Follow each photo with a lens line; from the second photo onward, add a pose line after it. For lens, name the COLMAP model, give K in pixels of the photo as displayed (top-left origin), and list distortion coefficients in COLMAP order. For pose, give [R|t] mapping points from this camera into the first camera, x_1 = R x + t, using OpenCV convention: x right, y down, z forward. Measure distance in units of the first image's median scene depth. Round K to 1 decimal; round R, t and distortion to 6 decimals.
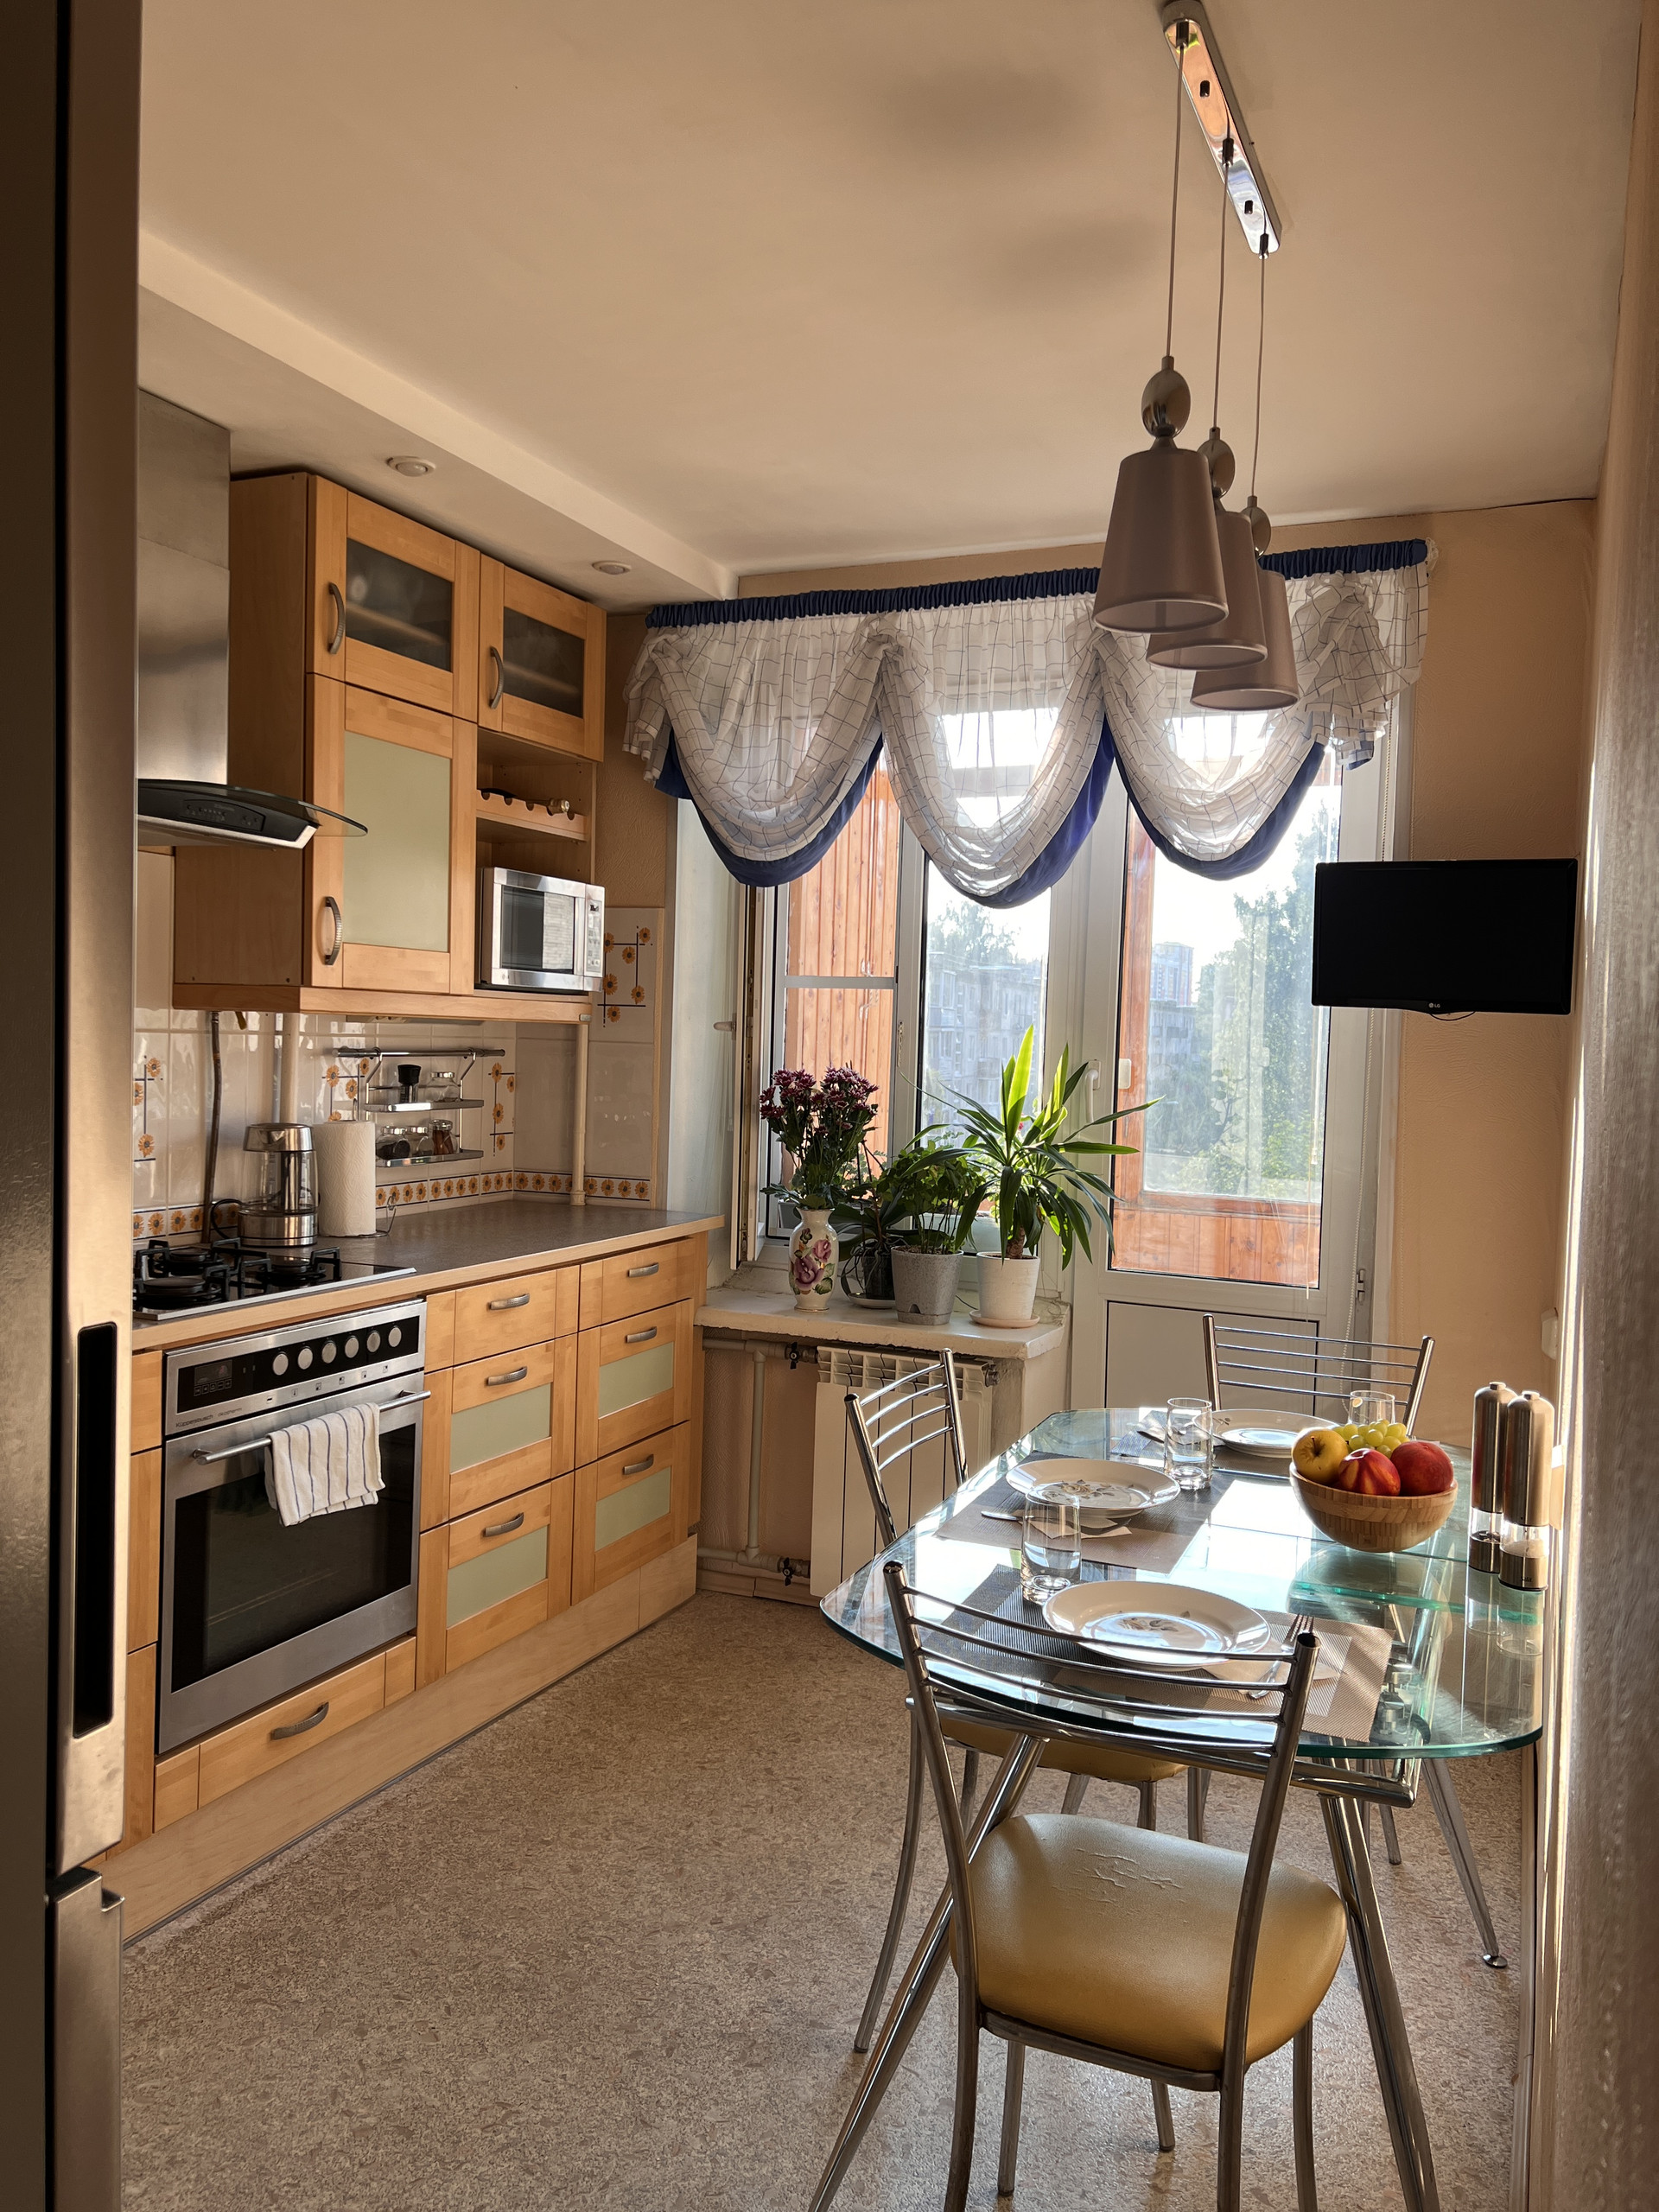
lens RADIAL K [[1665.5, 0, 834.4], [0, 1665.5, 1103.7], [0, 0, 1]] dist [0.037476, -0.033124]
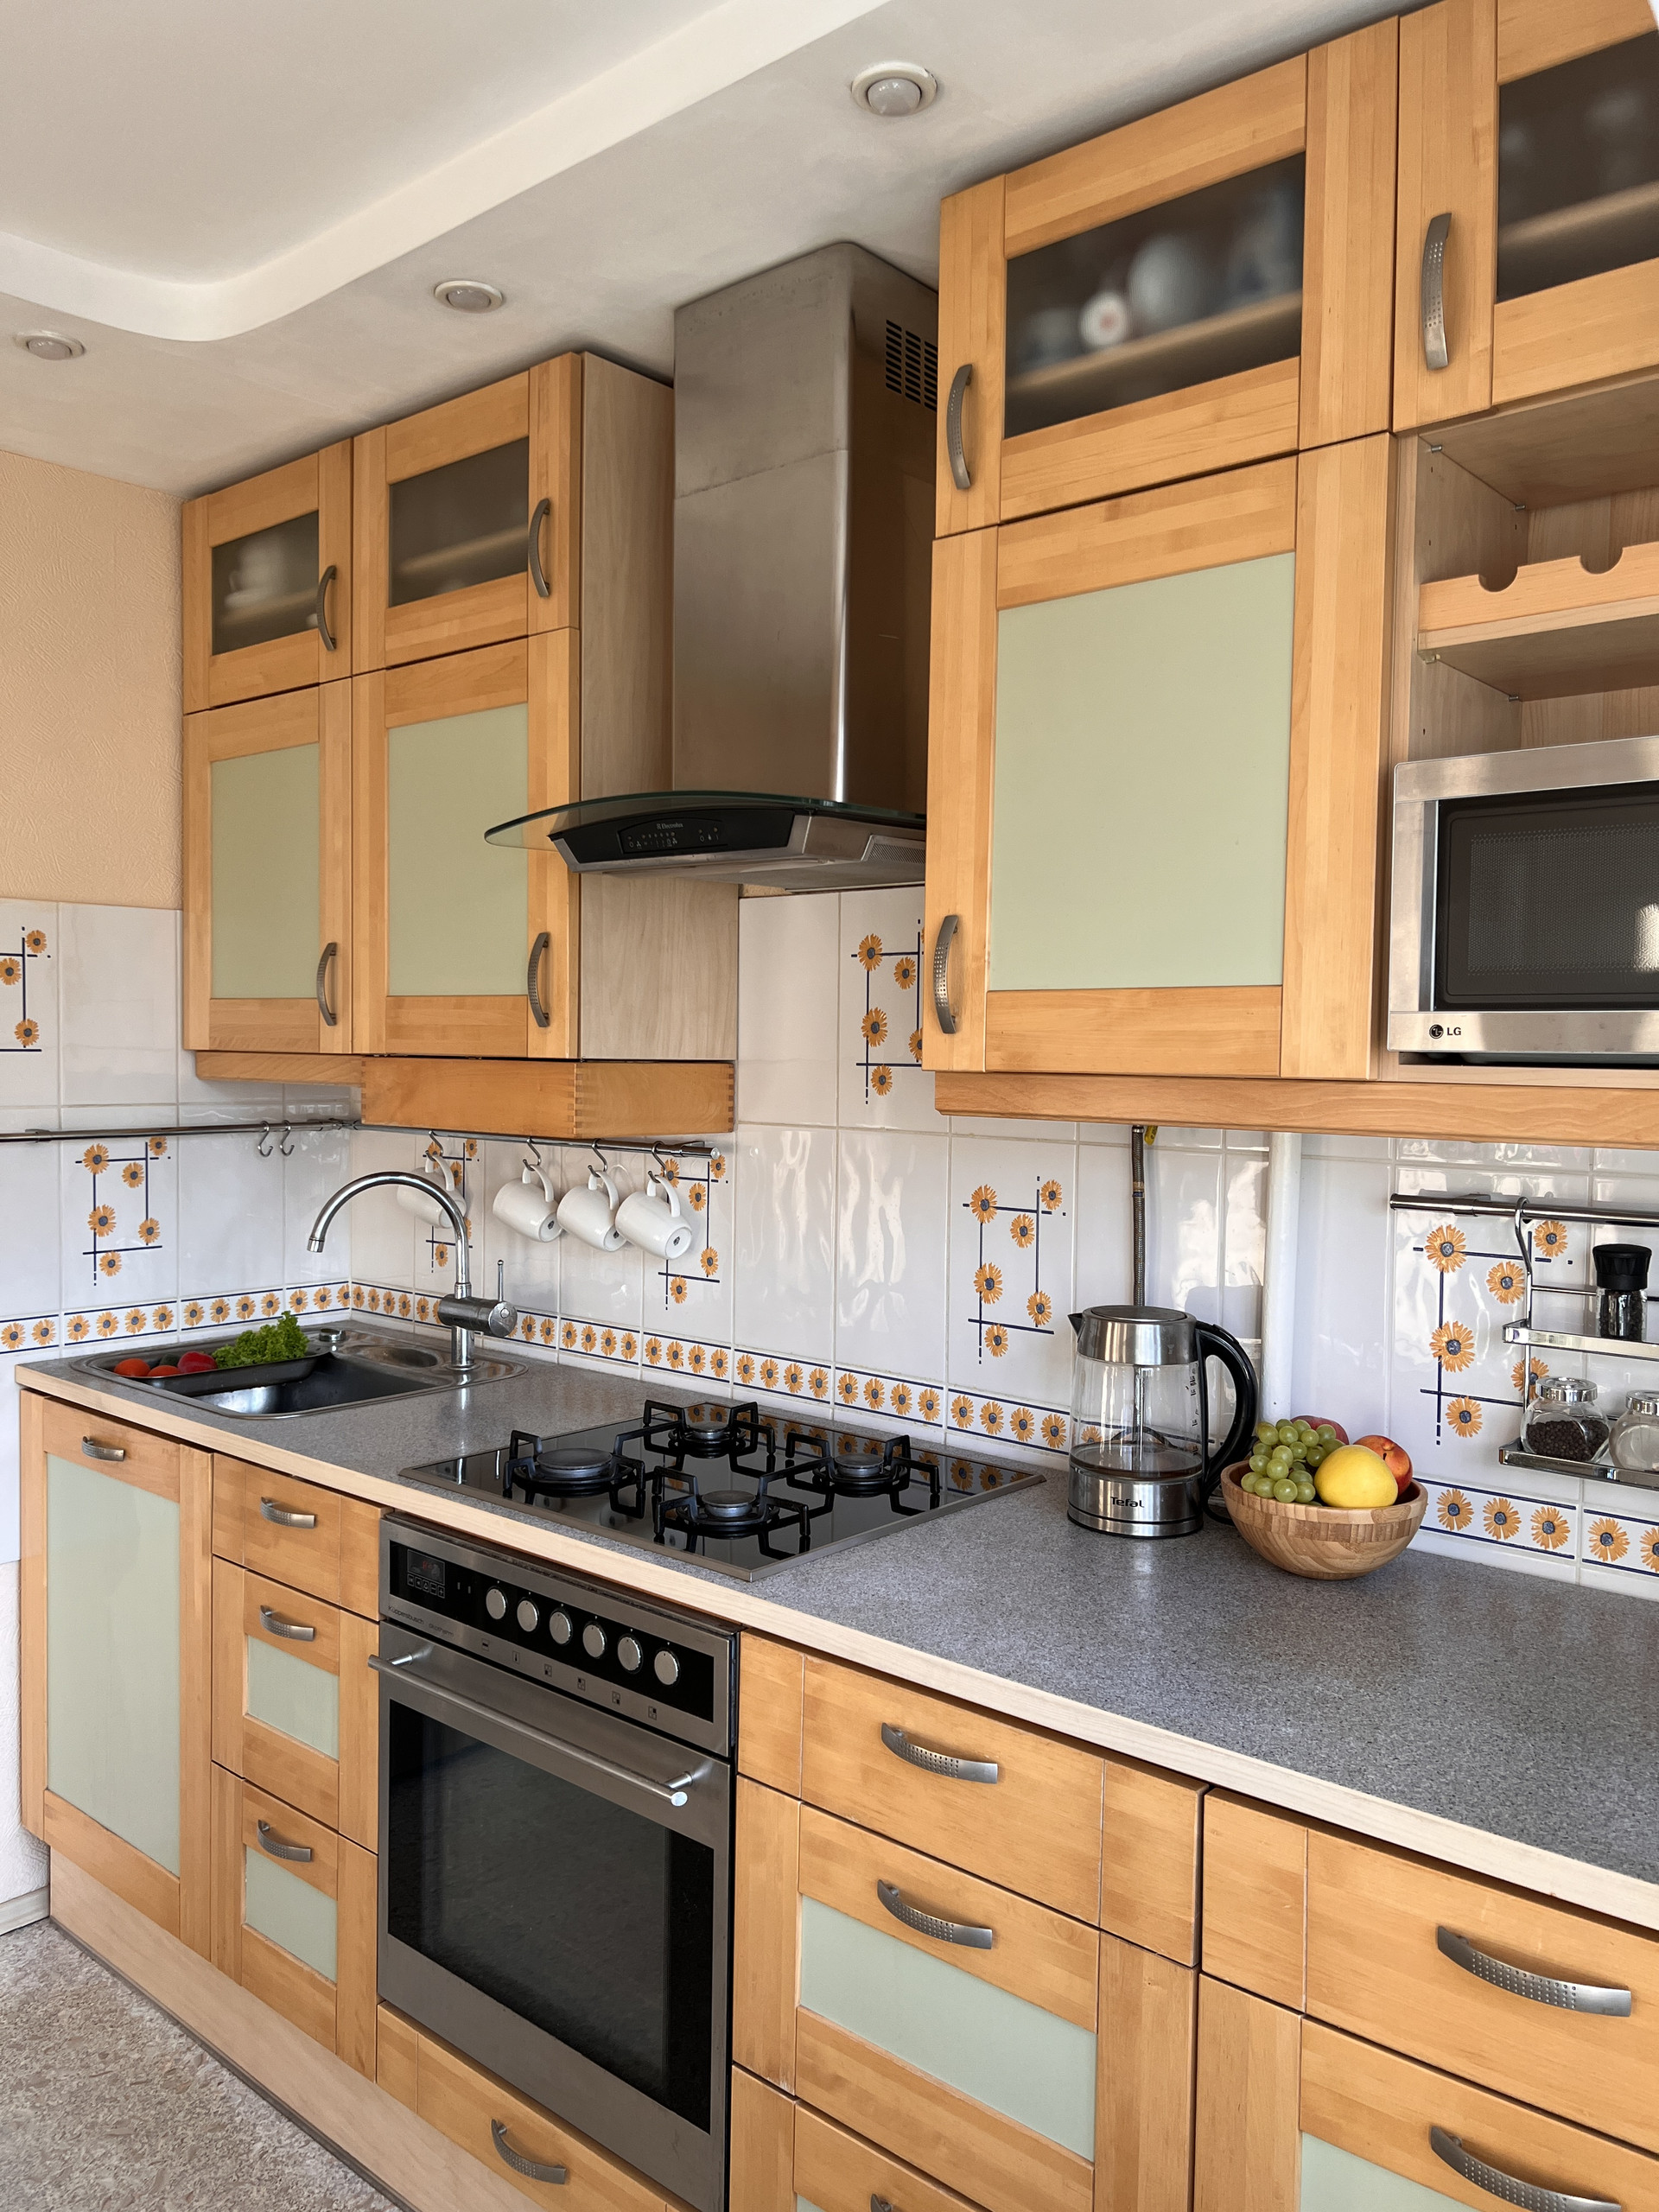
lens RADIAL K [[1690.2, 0, 826.6], [0, 1690.2, 1110.7], [0, 0, 1]] dist [0.070585, -0.095578]
pose [[-0.313291, 0.005965, -0.949639, 0.252423], [-0.059632, 0.997883, 0.025941, -0.065801], [0.947783, 0.064756, -0.312272, 1.083602]]
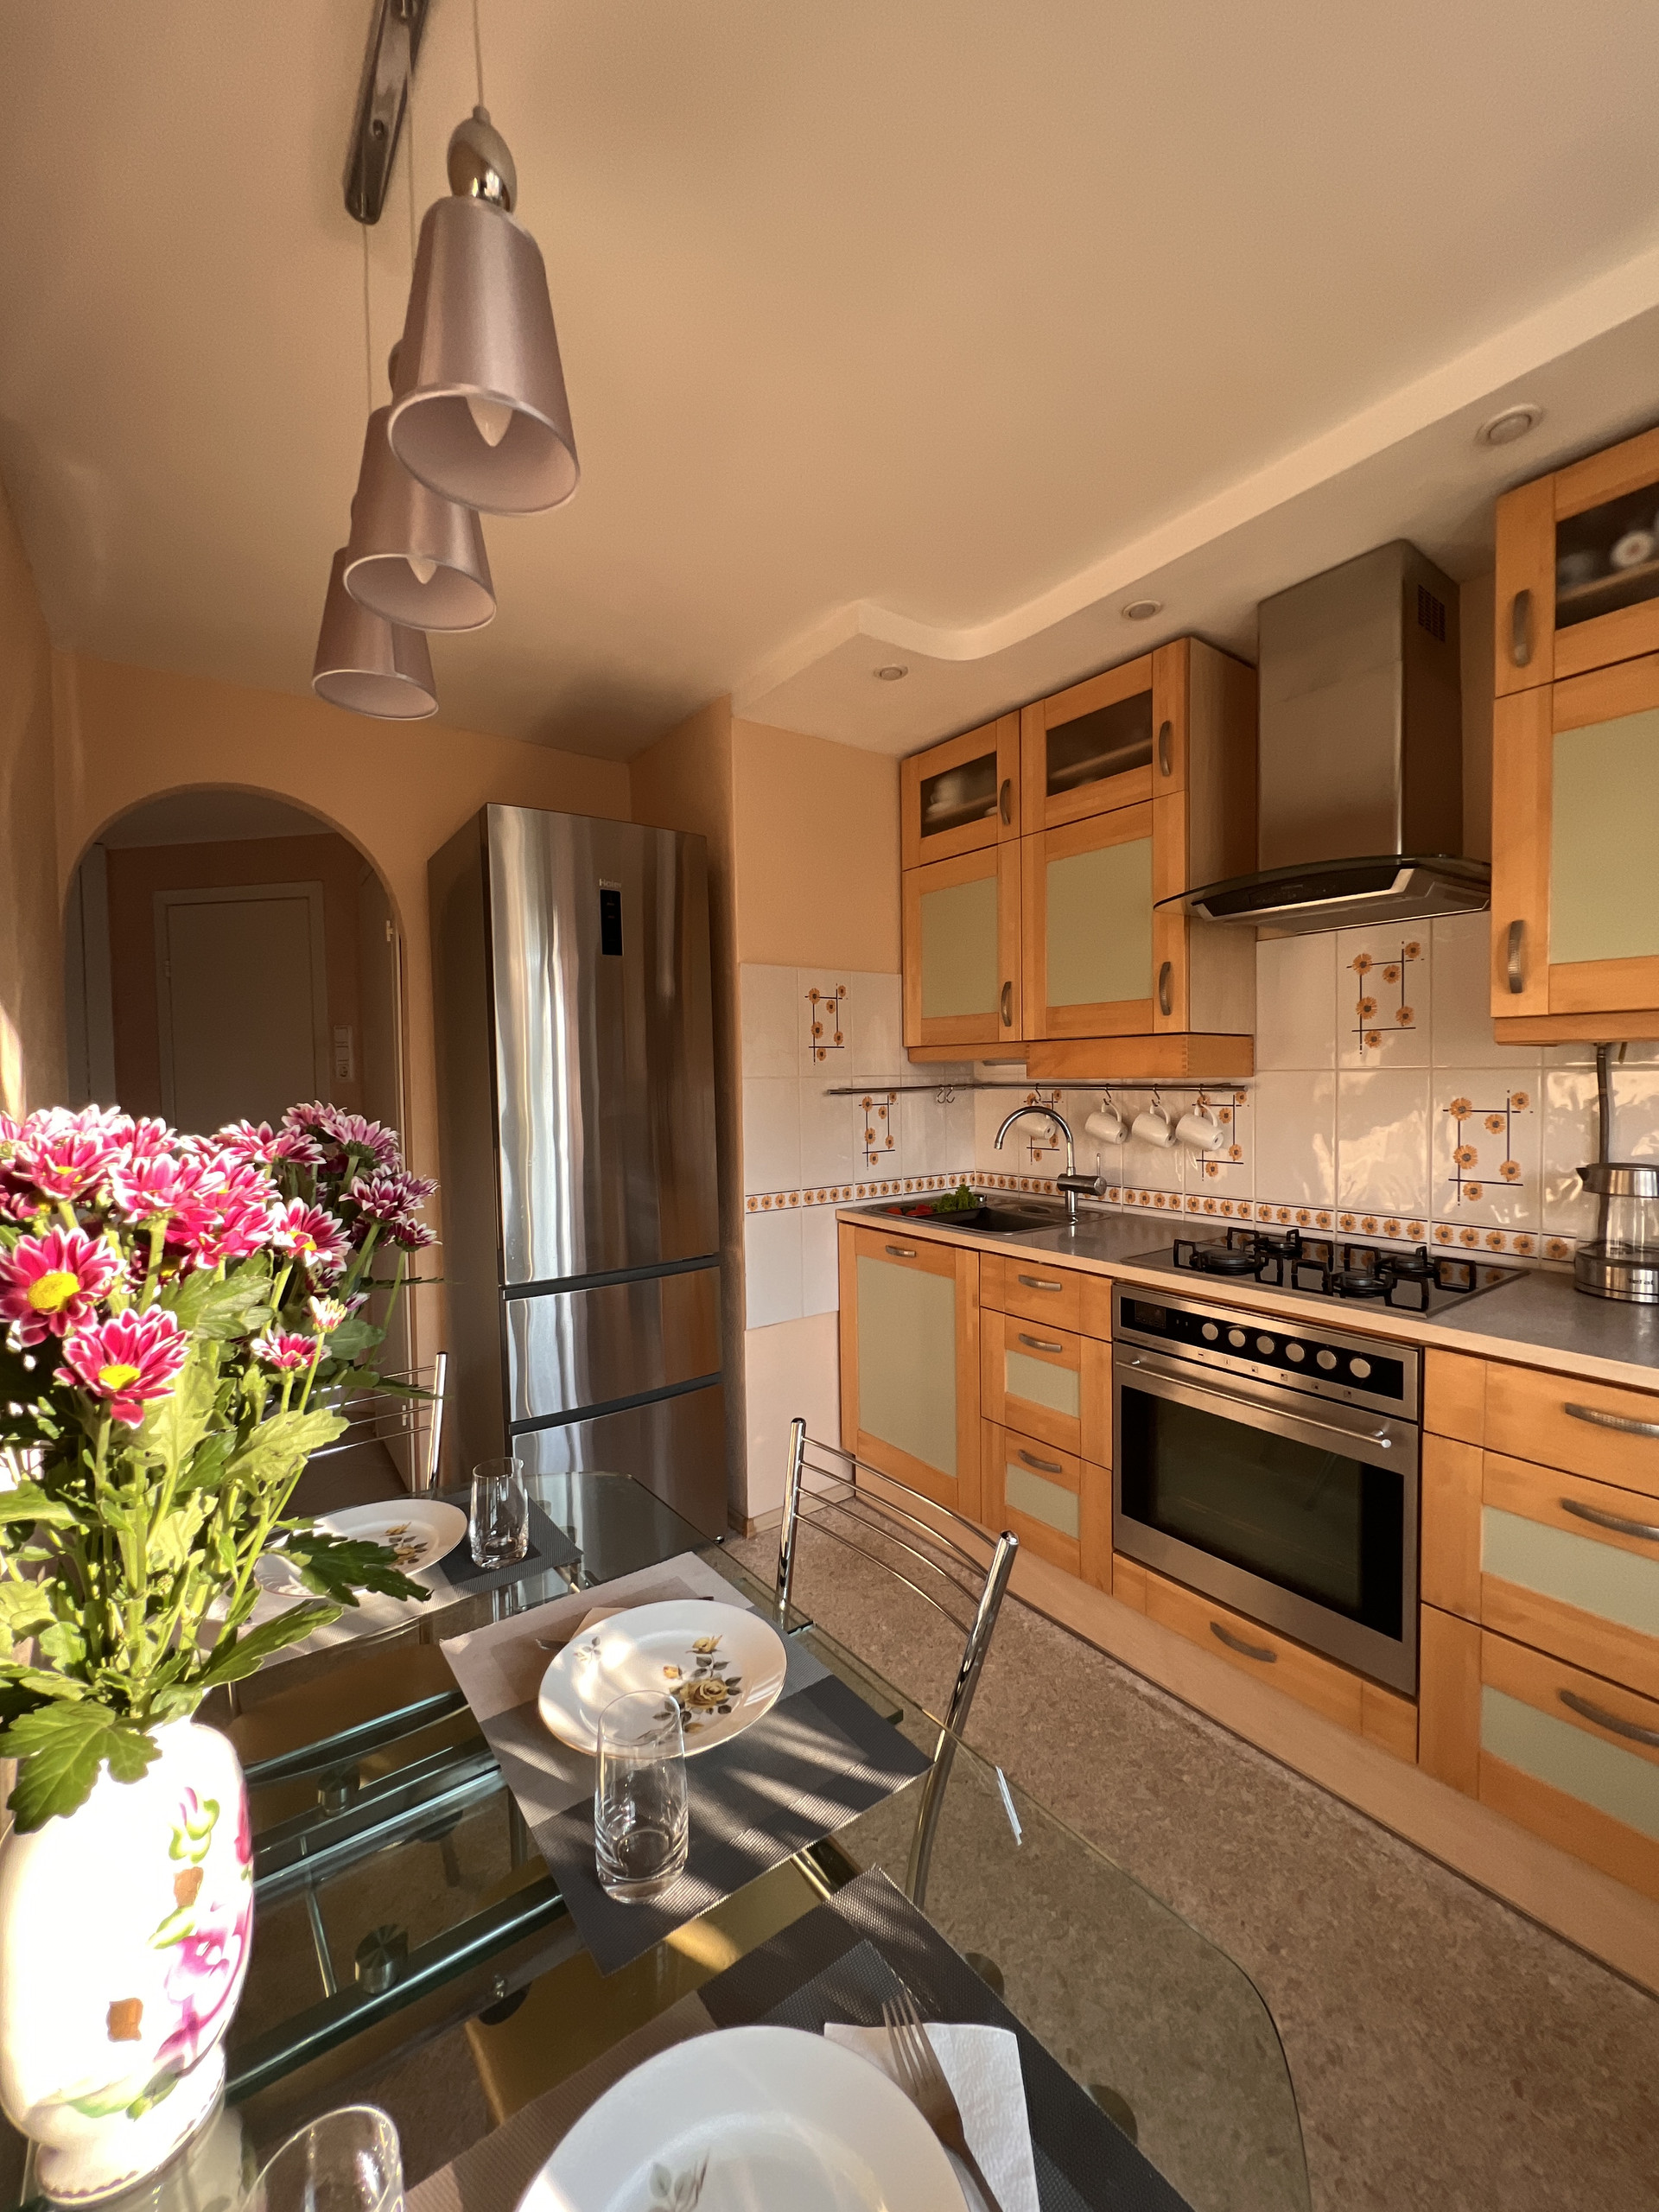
lens RADIAL K [[894.2, 0, 832.0], [0, 894.2, 1103.7], [0, 0, 1]] dist [0.001333, 0.000118]
pose [[-0.504196, 0.003886, -0.863581, 0.316868], [-0.036714, 0.998989, 0.025931, -0.018392], [0.862809, 0.044780, -0.503544, 0.873955]]
